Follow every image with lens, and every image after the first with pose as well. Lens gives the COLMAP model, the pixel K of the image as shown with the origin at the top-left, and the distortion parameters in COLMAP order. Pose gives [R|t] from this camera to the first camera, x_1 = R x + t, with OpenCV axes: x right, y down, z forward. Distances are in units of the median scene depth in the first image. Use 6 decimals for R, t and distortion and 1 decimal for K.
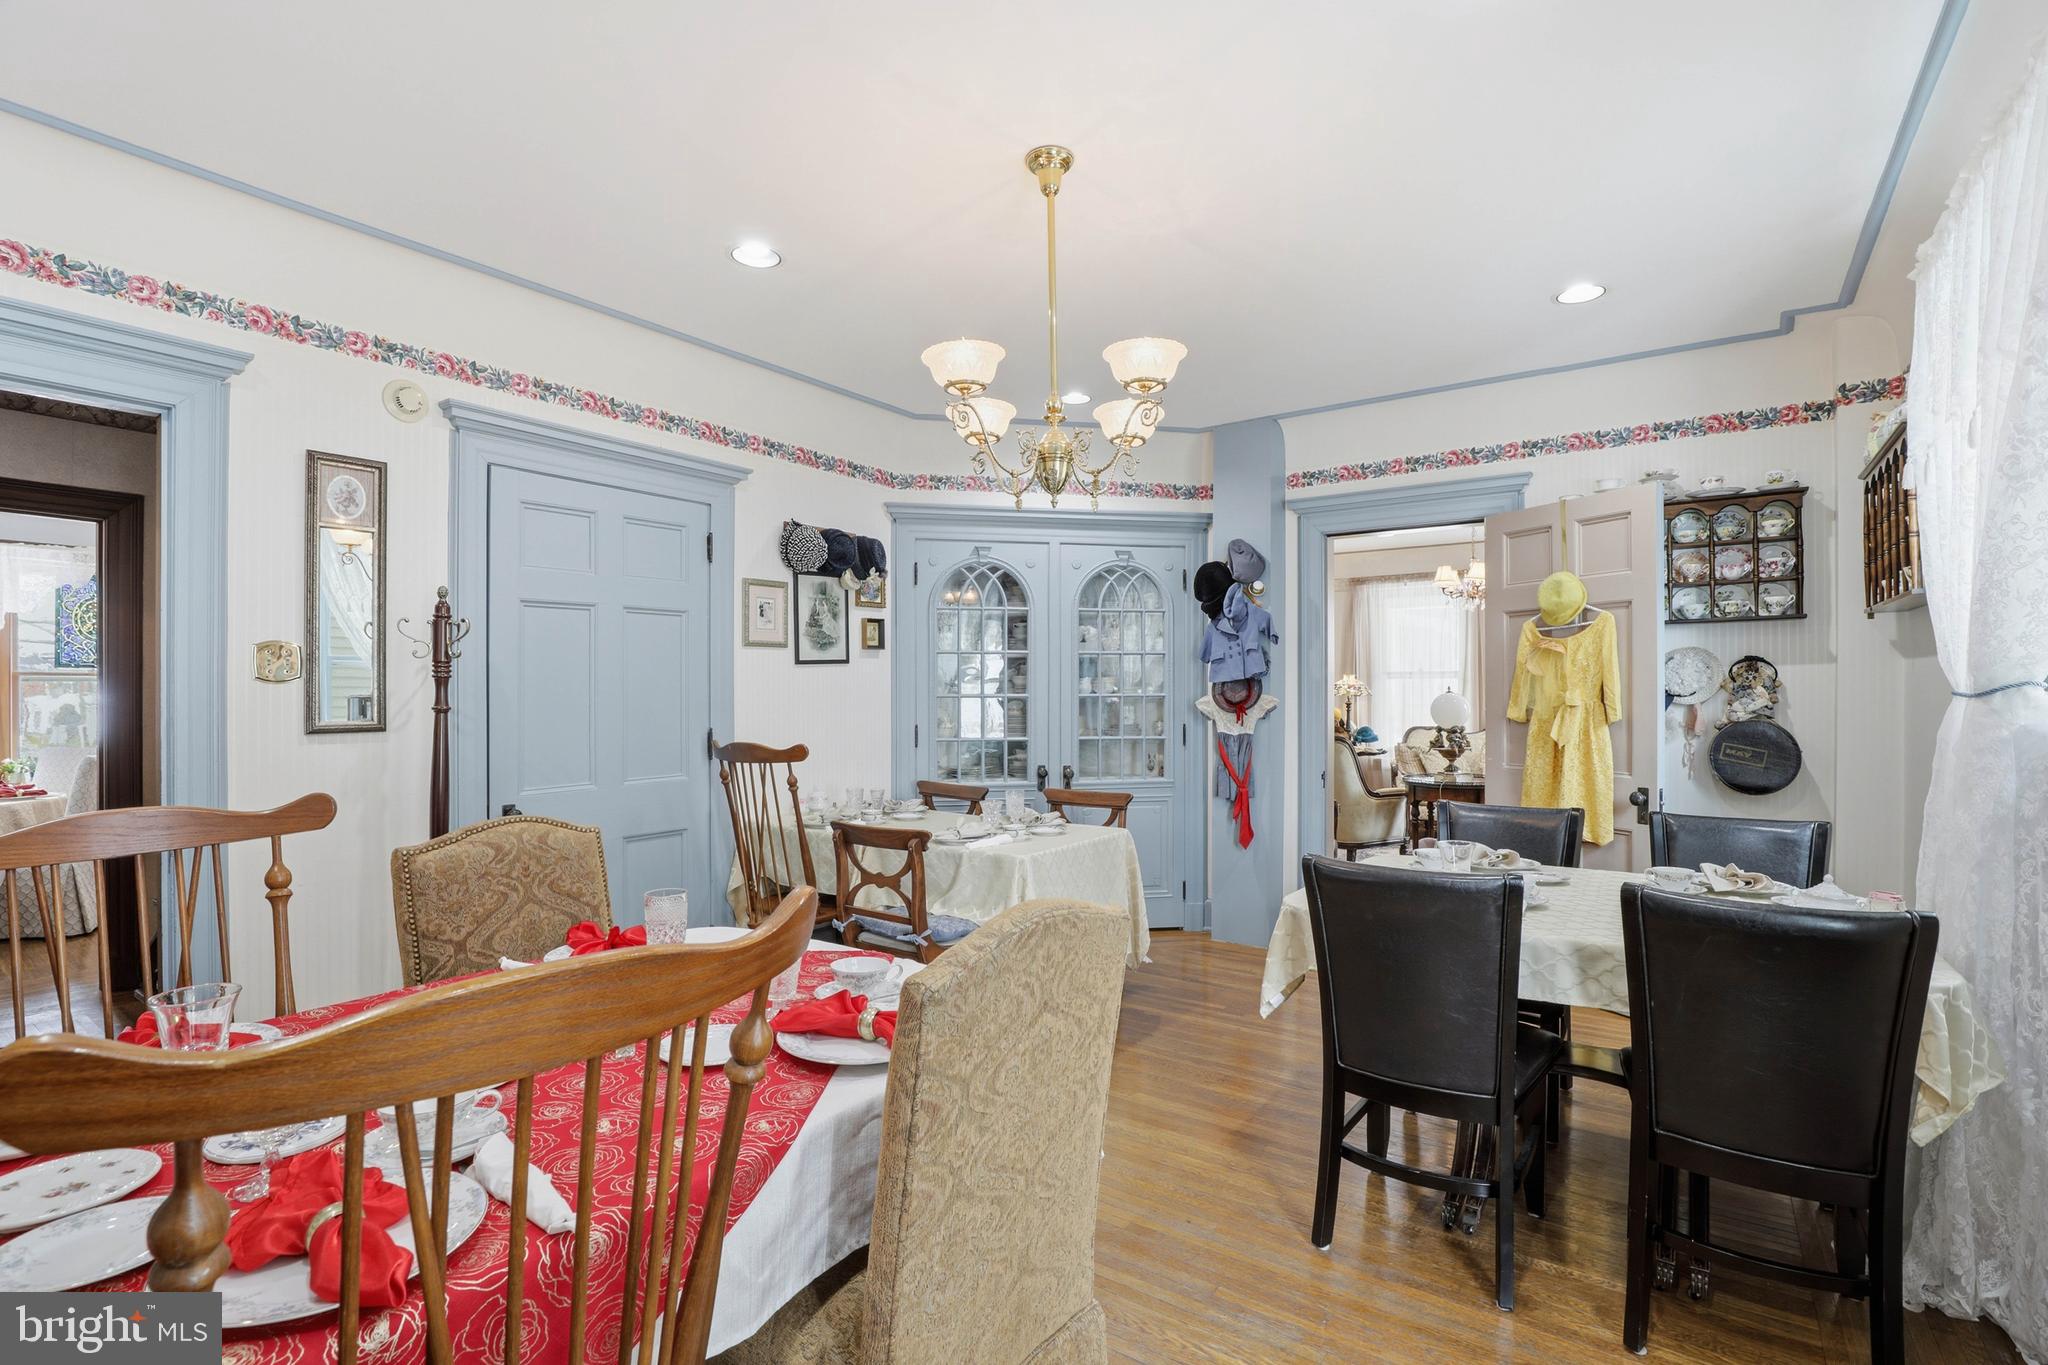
lens RADIAL K [[947.8, 0, 1030.0], [0, 947.8, 686.0], [0, 0, 1]] dist [-0.033073, 0.004517]
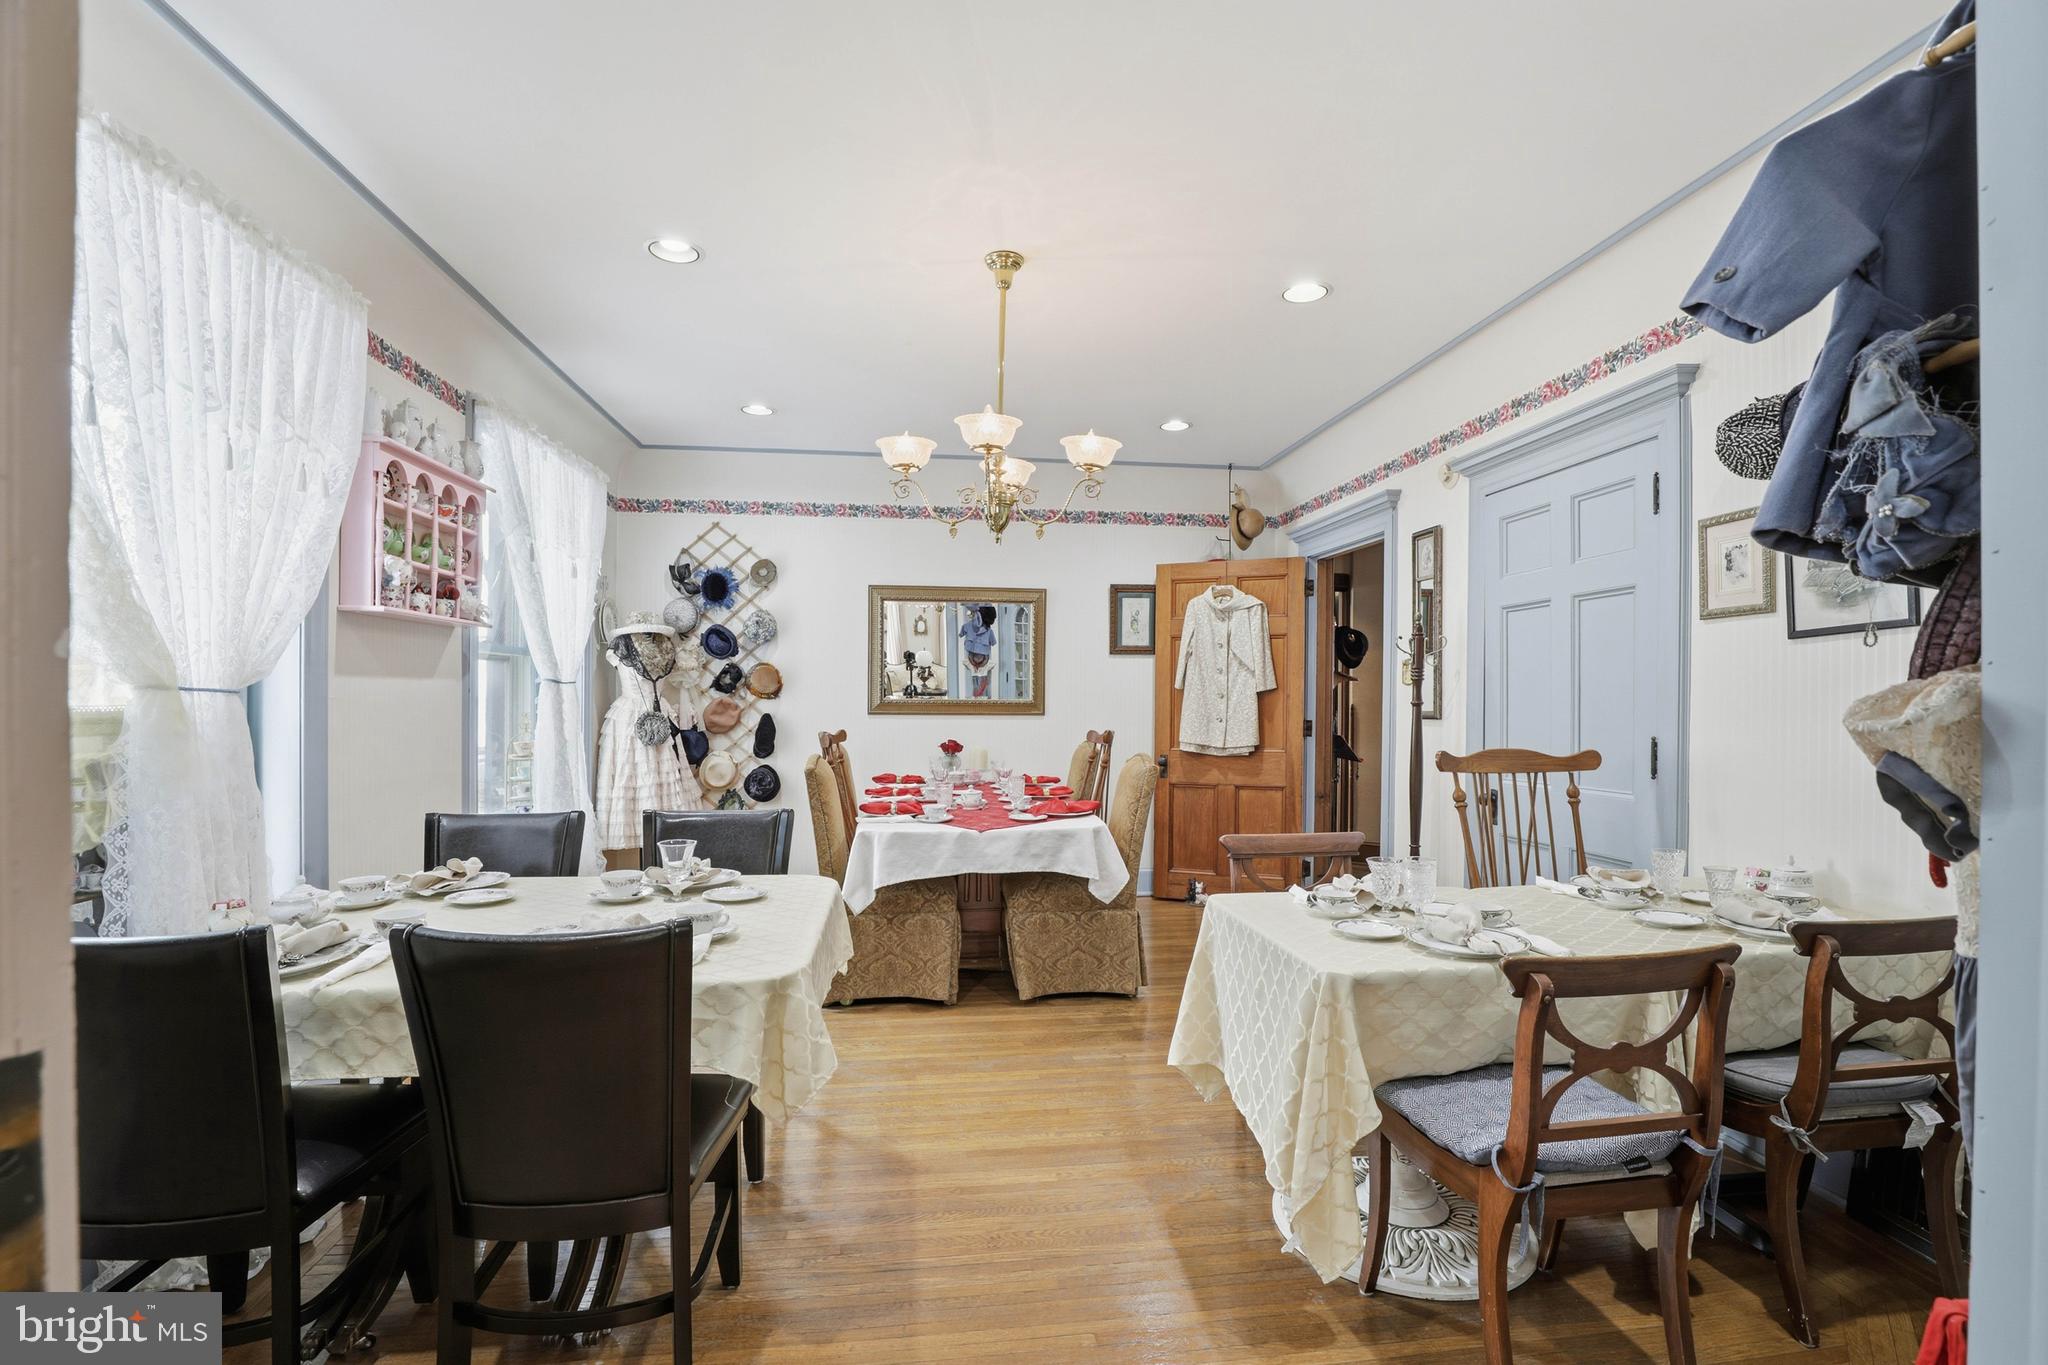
lens RADIAL K [[947.8, 0, 1033.7], [0, 947.8, 699.4], [0, 0, 1]] dist [-0.033073, 0.004517]
pose [[-0.720088, -0.007954, -0.693837, 0.575388], [-0.002208, 0.999955, -0.009172, 0.025249], [0.693879, -0.005072, -0.720074, 1.304597]]
